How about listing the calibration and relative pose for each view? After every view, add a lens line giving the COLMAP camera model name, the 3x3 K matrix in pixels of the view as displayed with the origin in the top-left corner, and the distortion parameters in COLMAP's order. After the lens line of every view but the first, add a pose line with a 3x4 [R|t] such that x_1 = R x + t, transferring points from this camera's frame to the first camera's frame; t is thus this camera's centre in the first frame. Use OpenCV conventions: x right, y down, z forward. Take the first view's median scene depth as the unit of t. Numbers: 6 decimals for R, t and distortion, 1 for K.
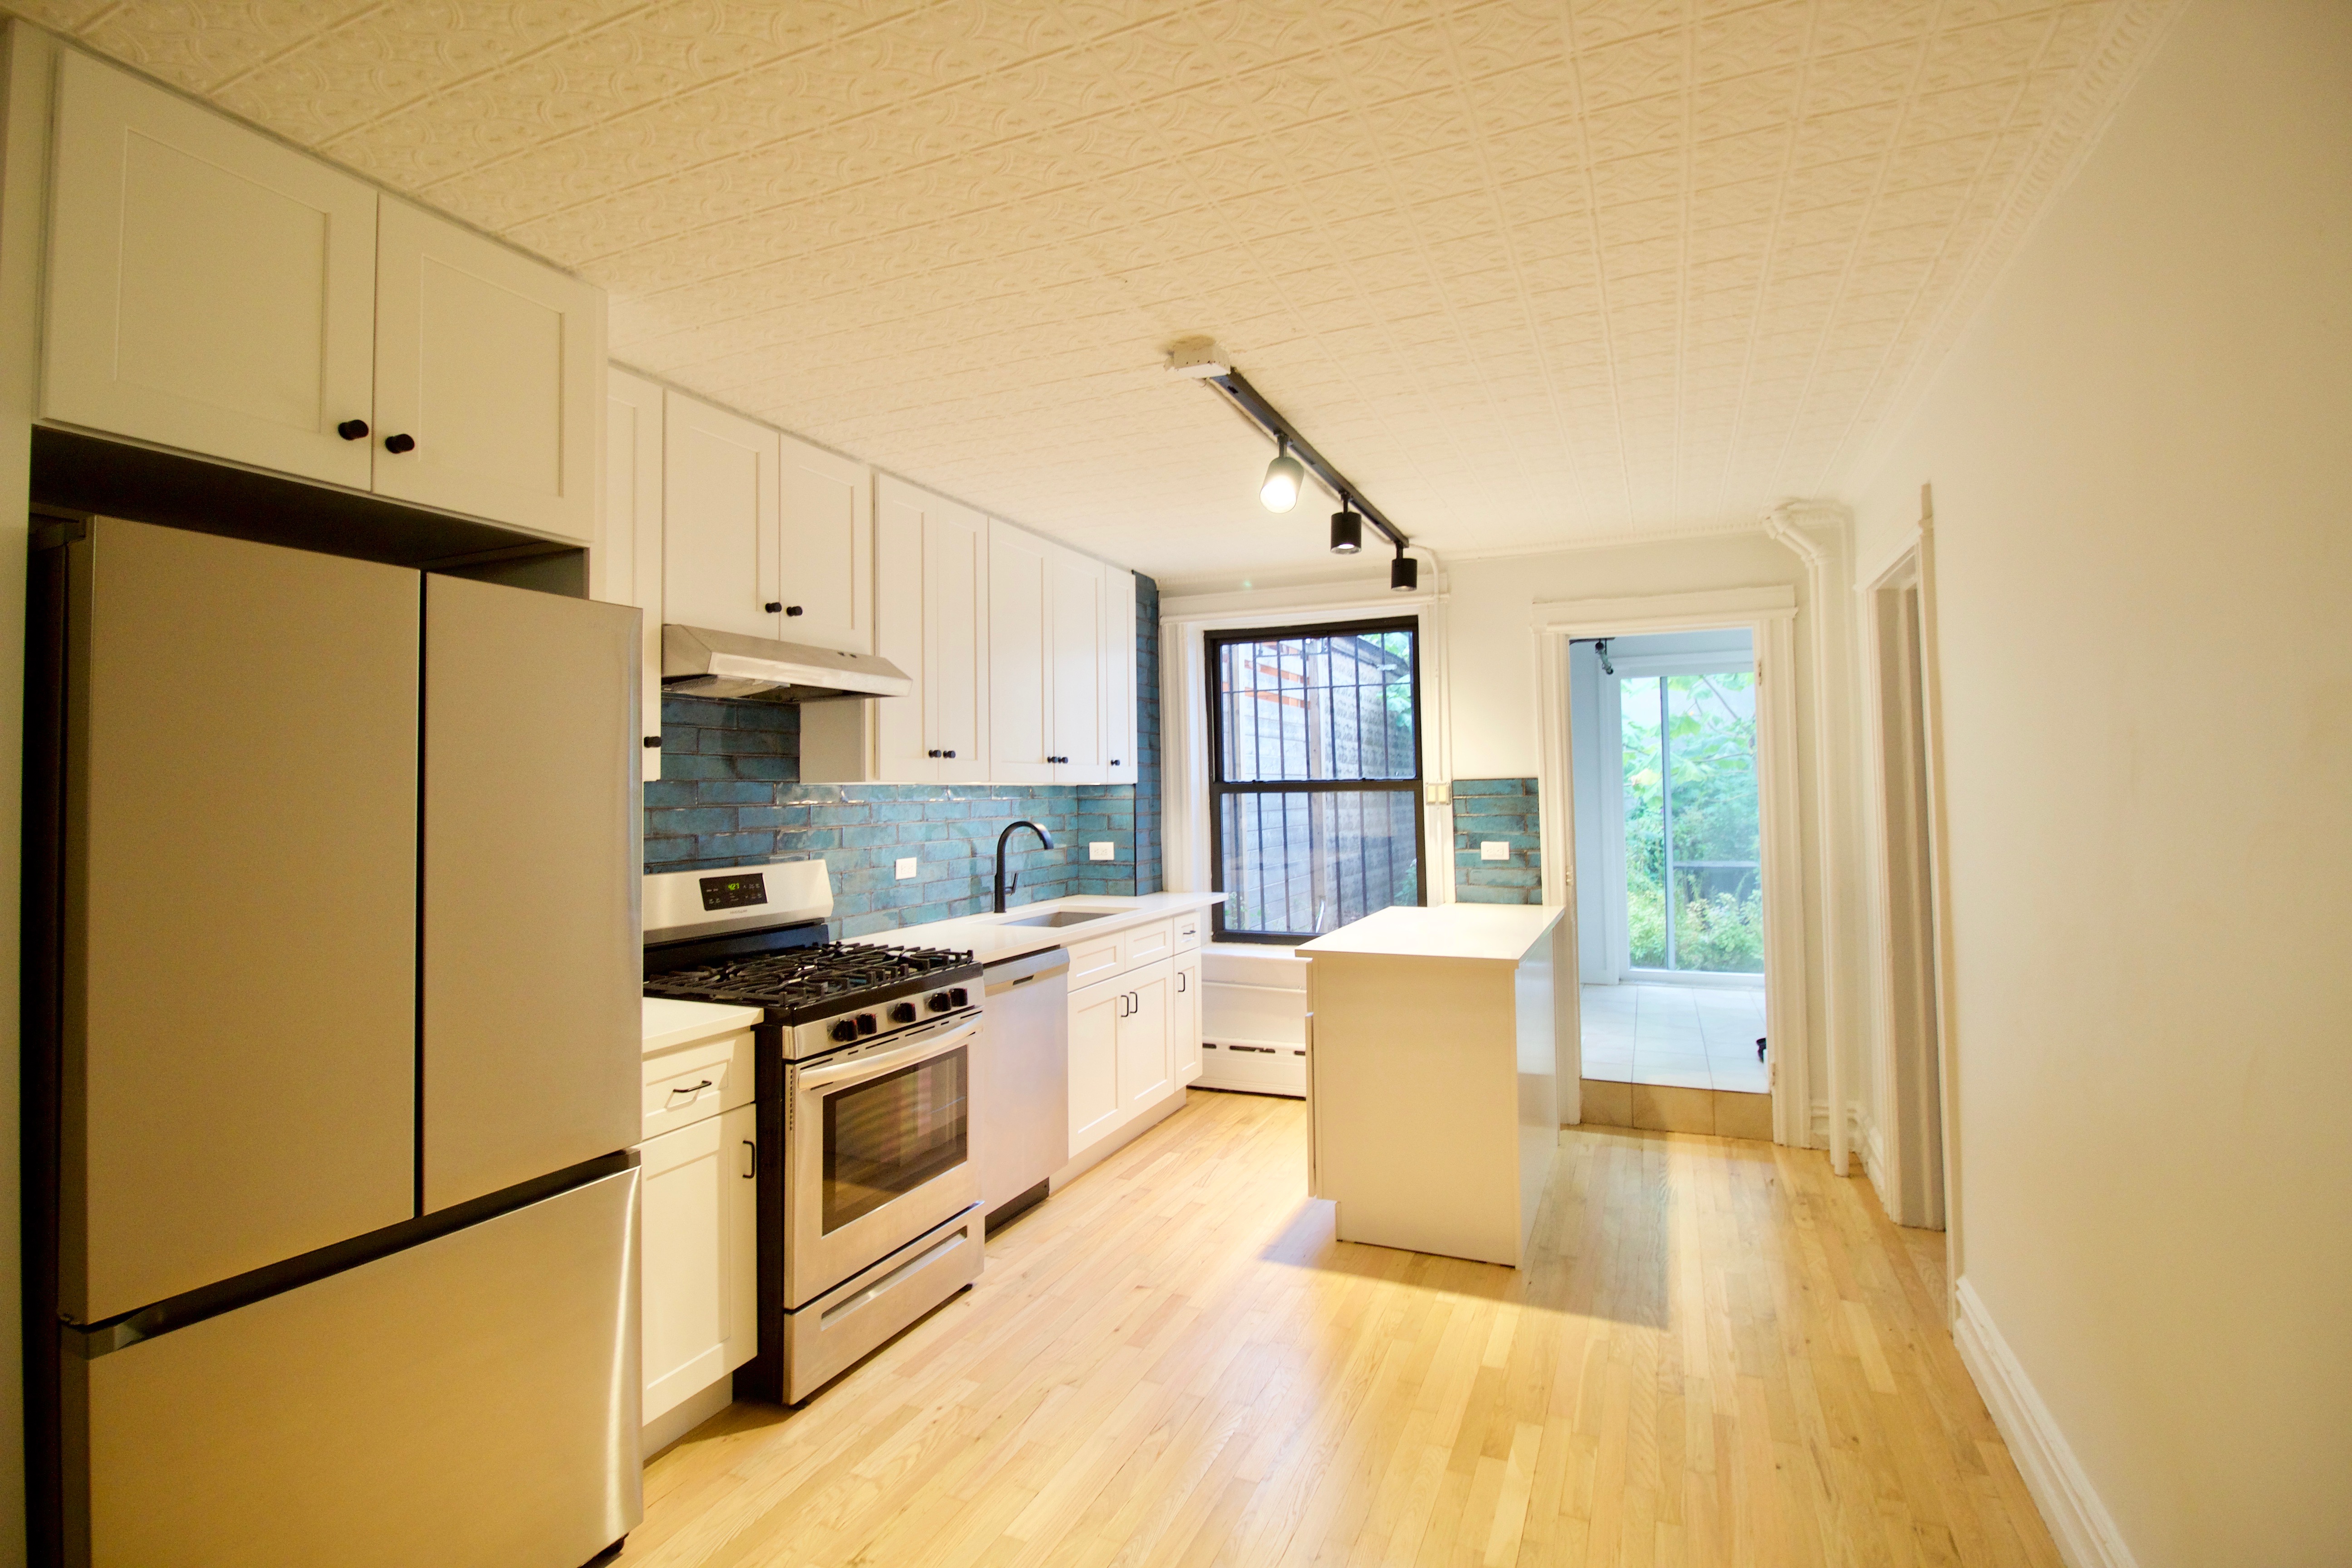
lens RADIAL K [[1099.2, 0, 1181.7], [0, 1099.2, 756.5], [0, 0, 1]] dist [-0.001198, -0.012032]
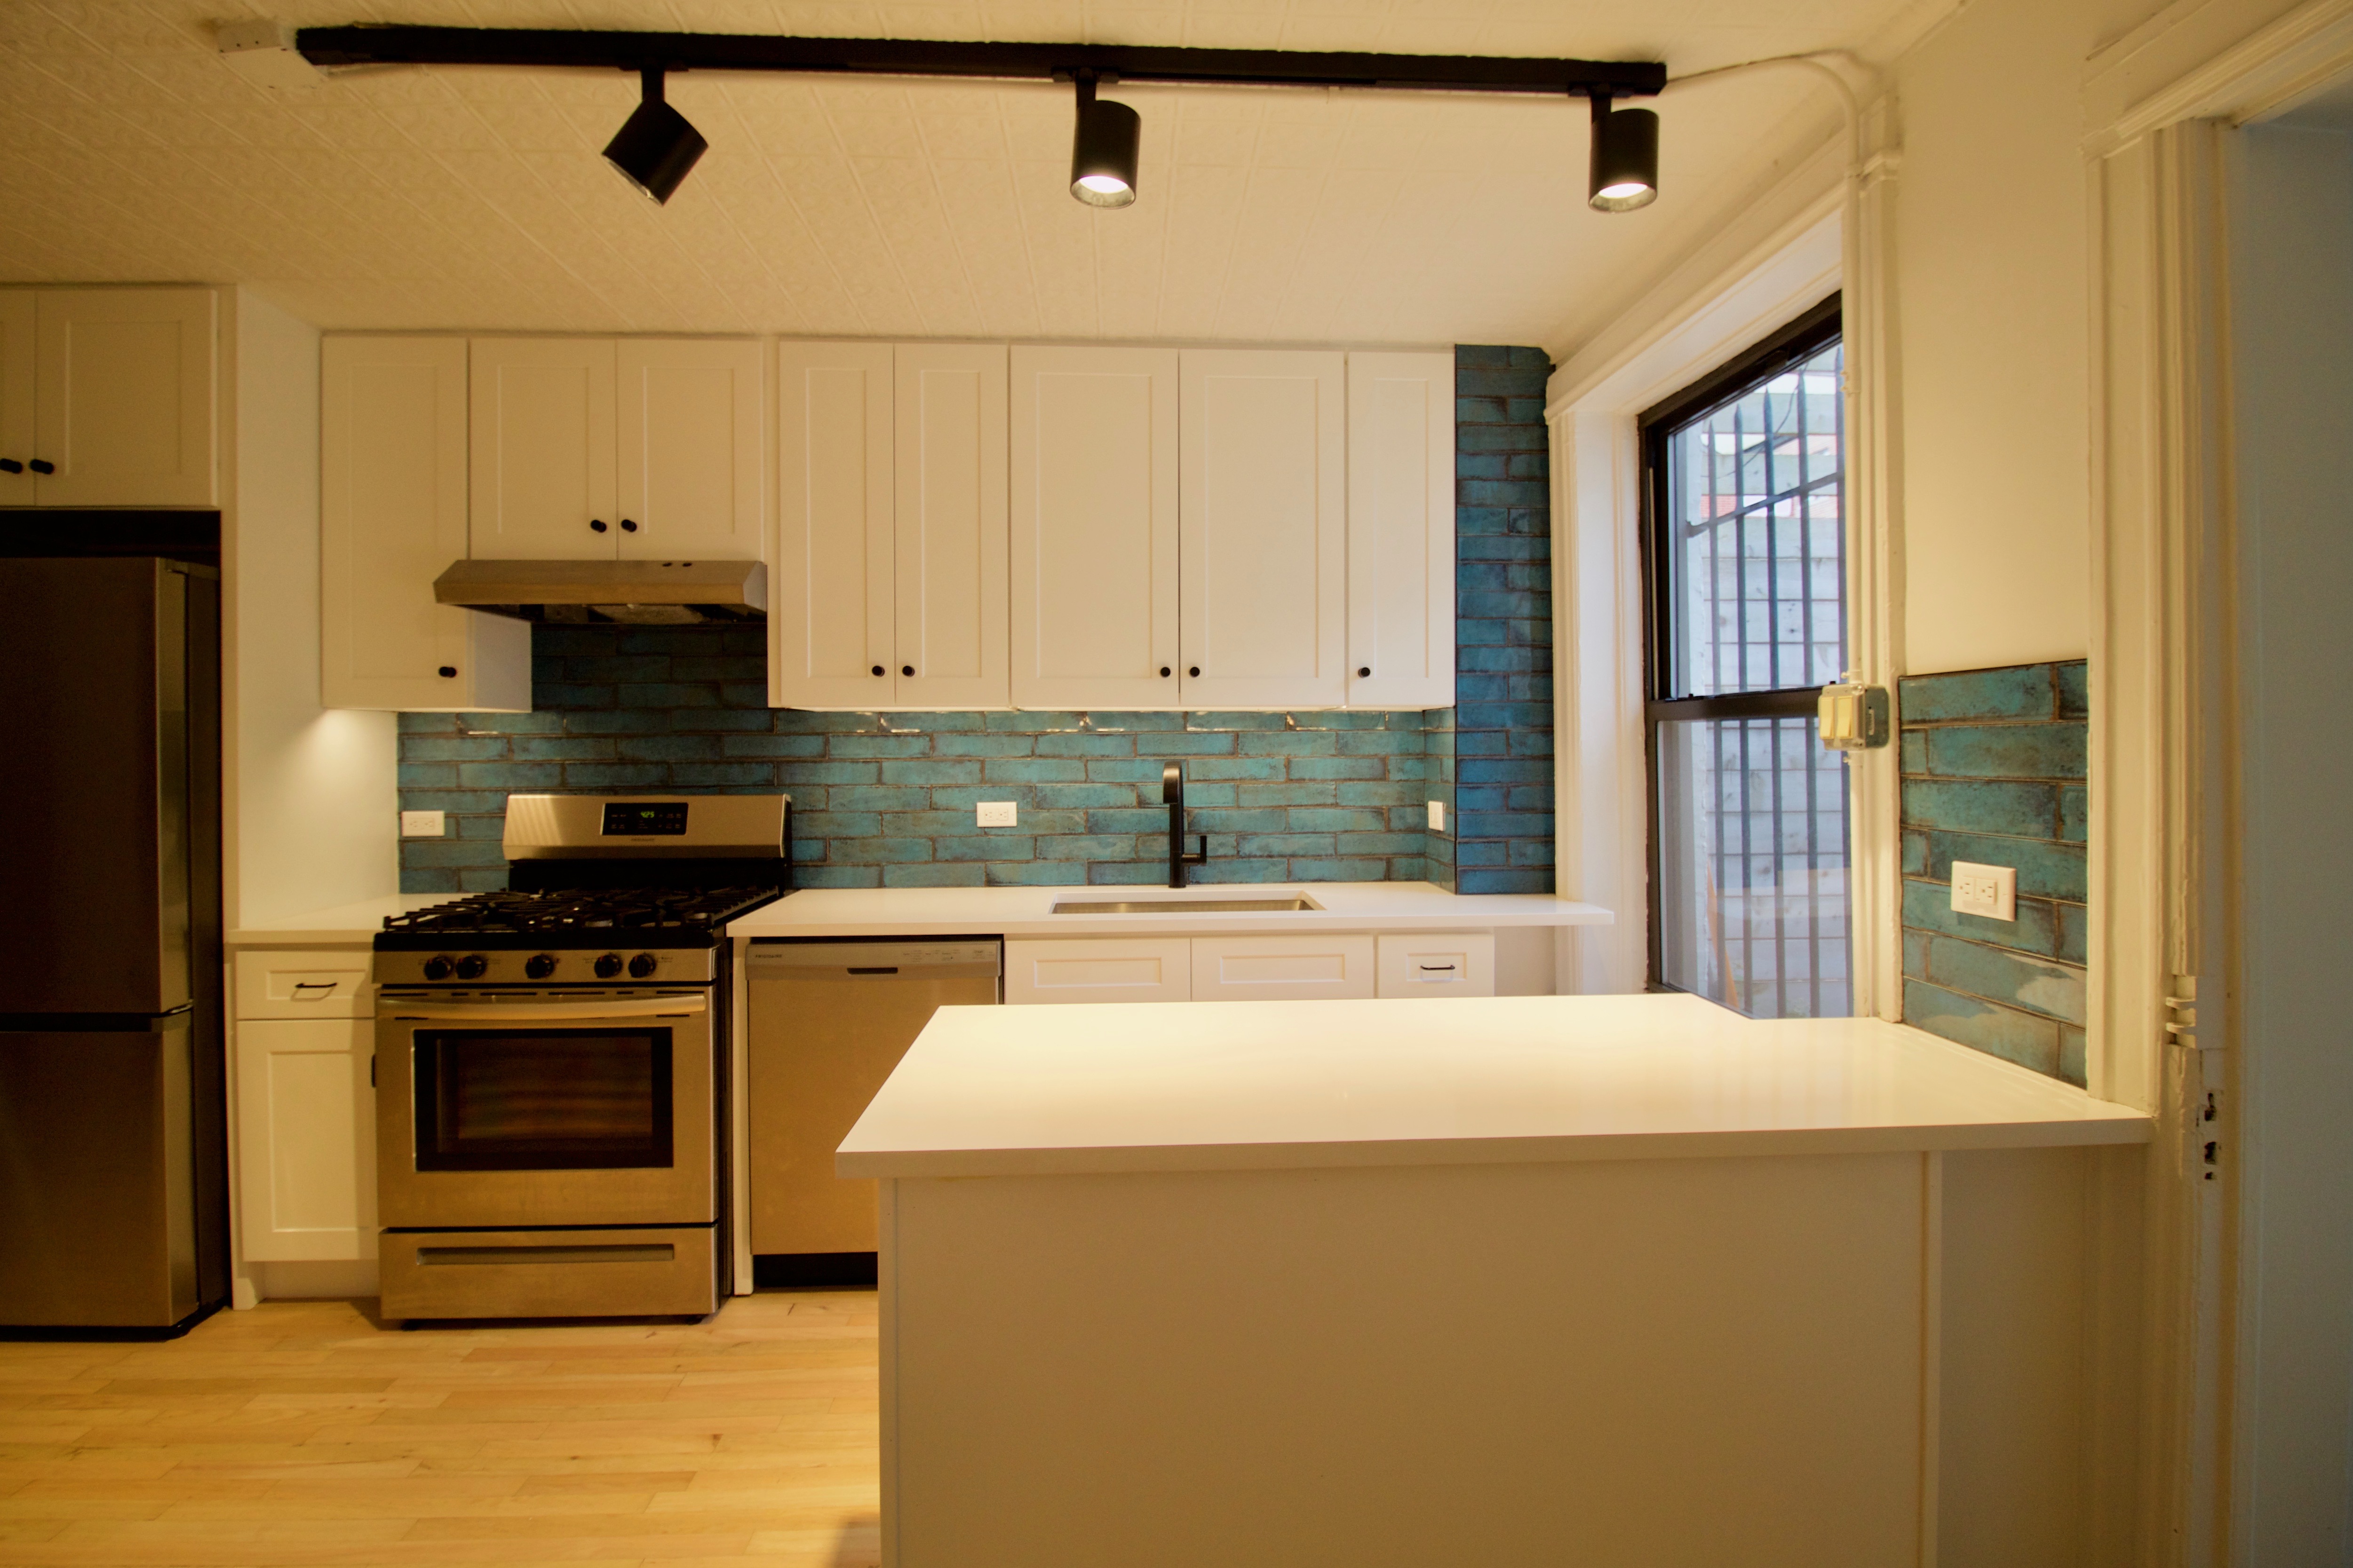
lens RADIAL K [[1132.5, 0, 1177.9], [0, 1132.5, 758.7], [0, 0, 1]] dist [-0.003453, -0.009003]
pose [[0.450225, 0.022601, -0.892629, 0.717915], [0.027219, 0.998868, 0.039019, 0.041367], [0.892500, -0.041864, 0.449100, 0.969103]]
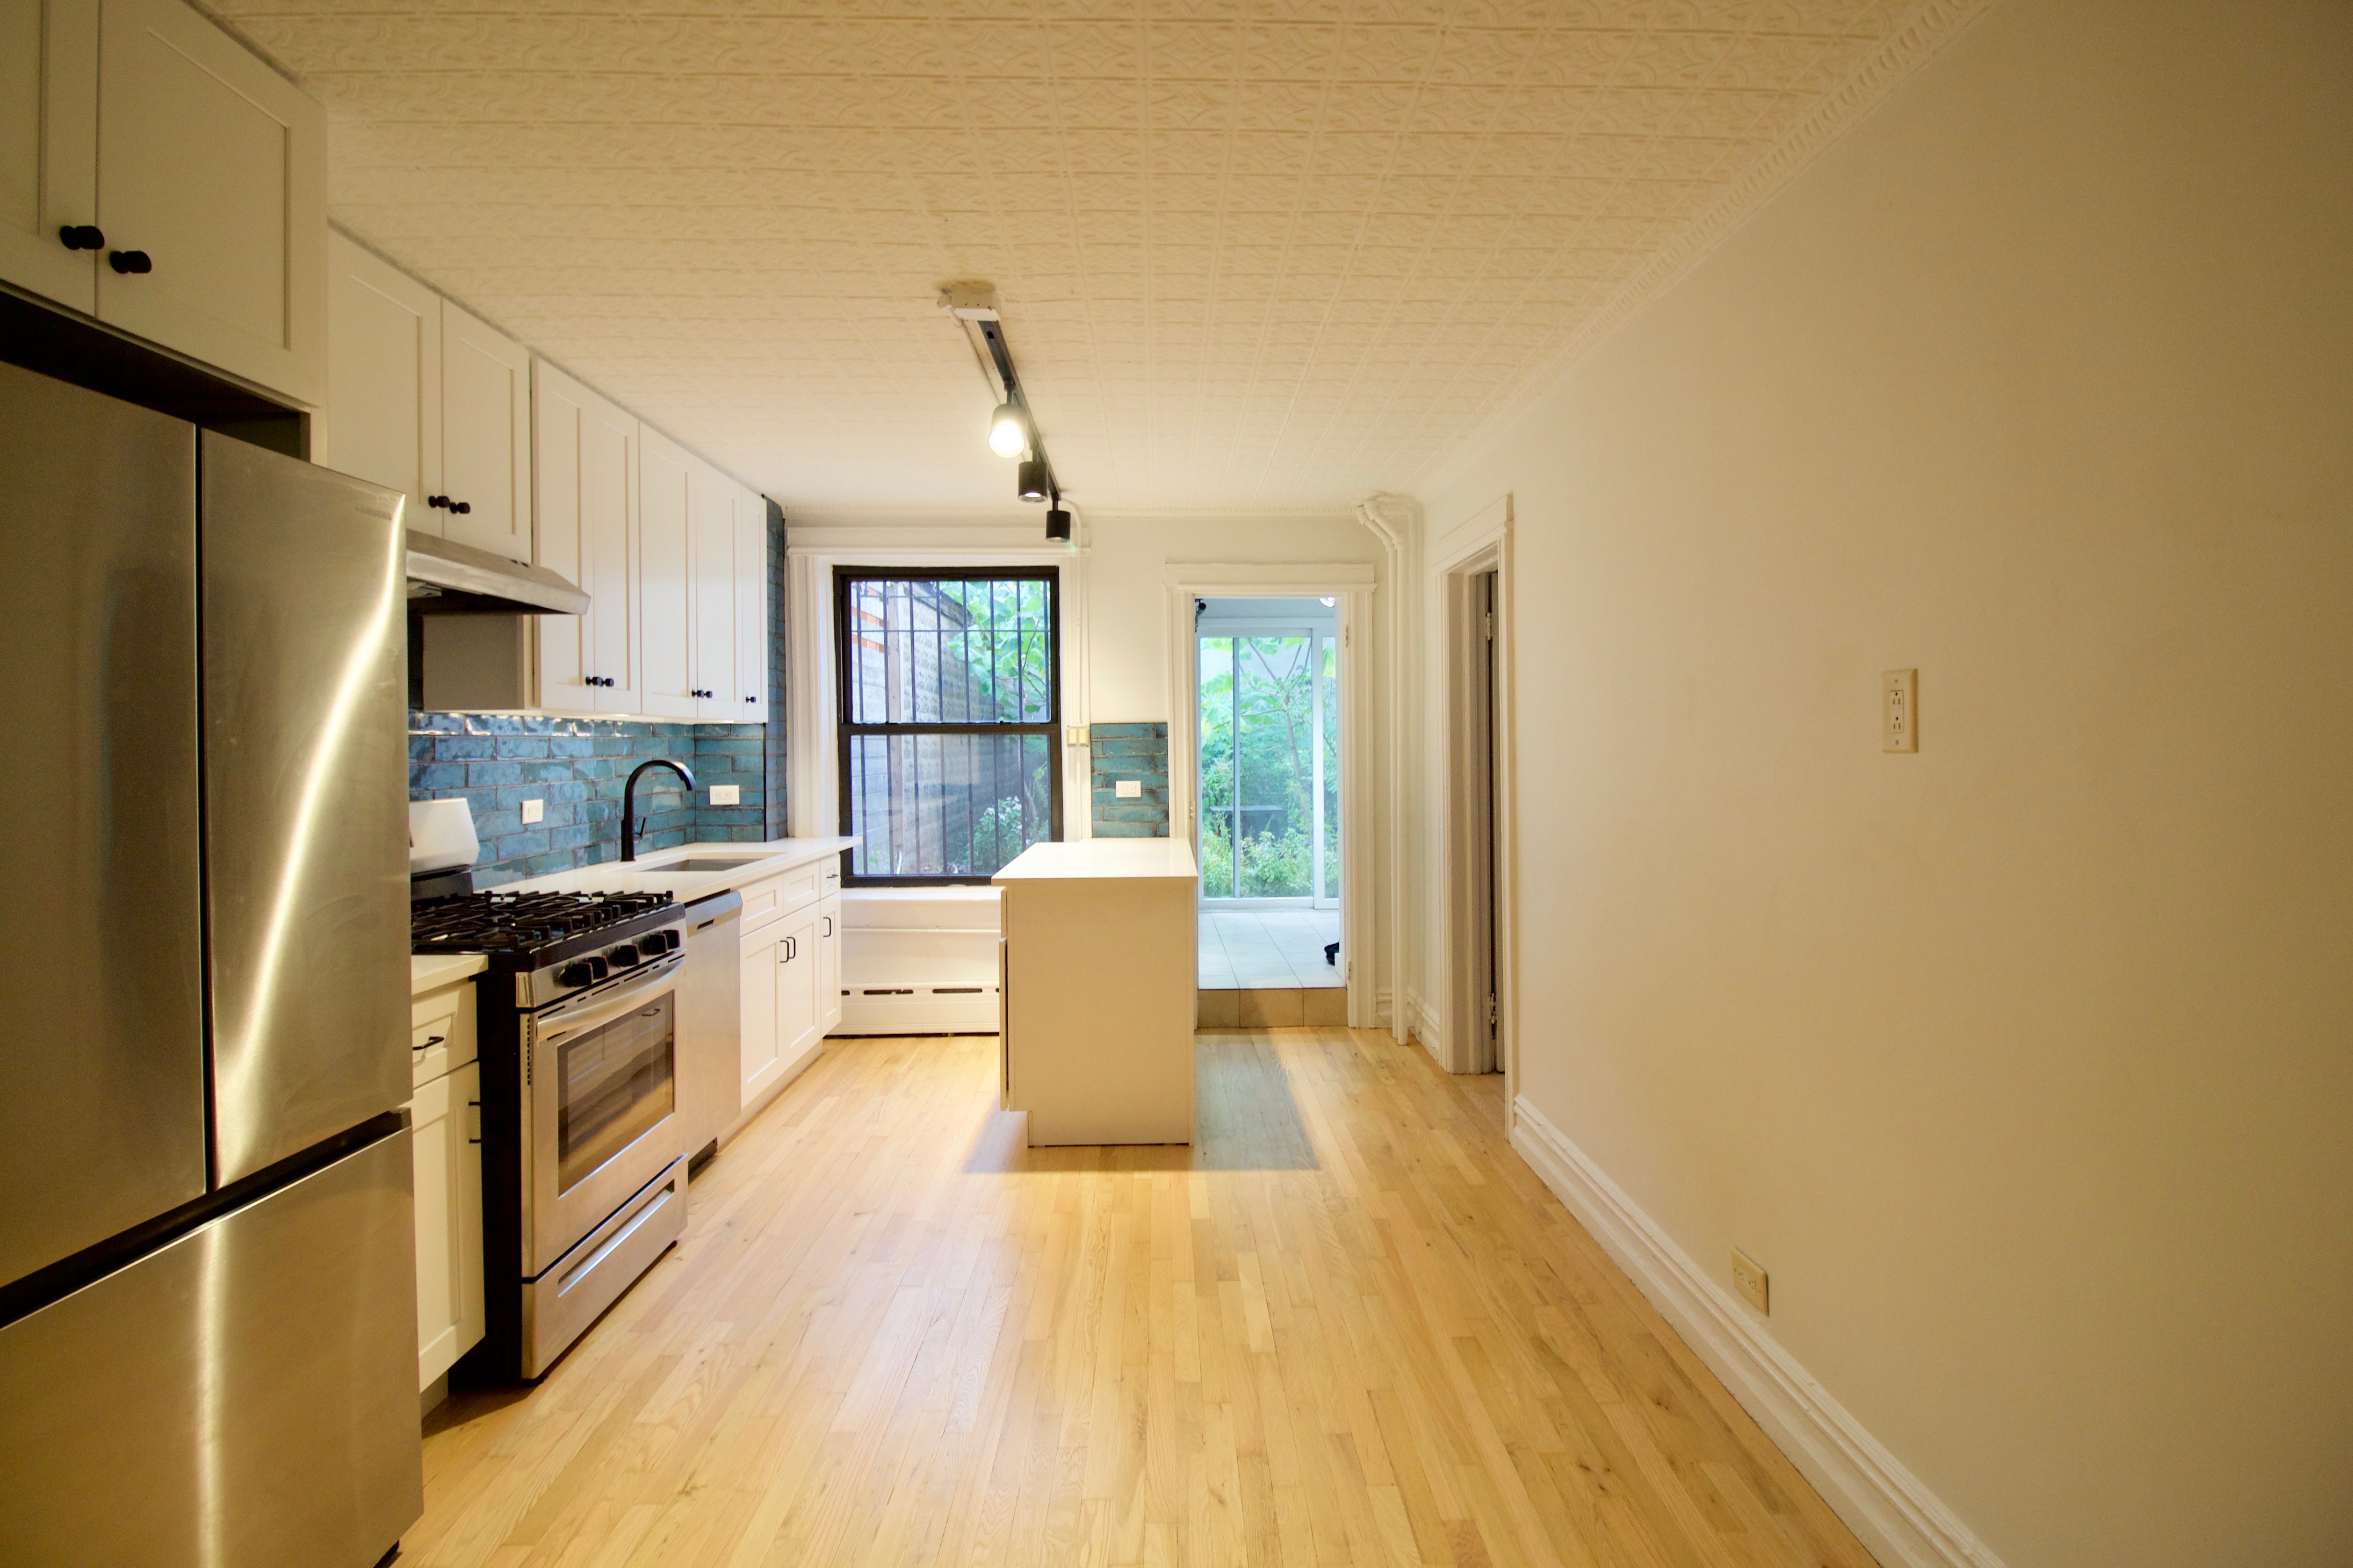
lens RADIAL K [[1132.5, 0, 1187.7], [0, 1132.5, 757.8], [0, 0, 1]] dist [-0.003453, -0.009003]
pose [[0.904278, 0.003142, 0.426933, -0.211667], [-0.020549, 0.999134, 0.036170, 0.019859], [-0.426450, -0.041481, 0.903560, -0.053630]]
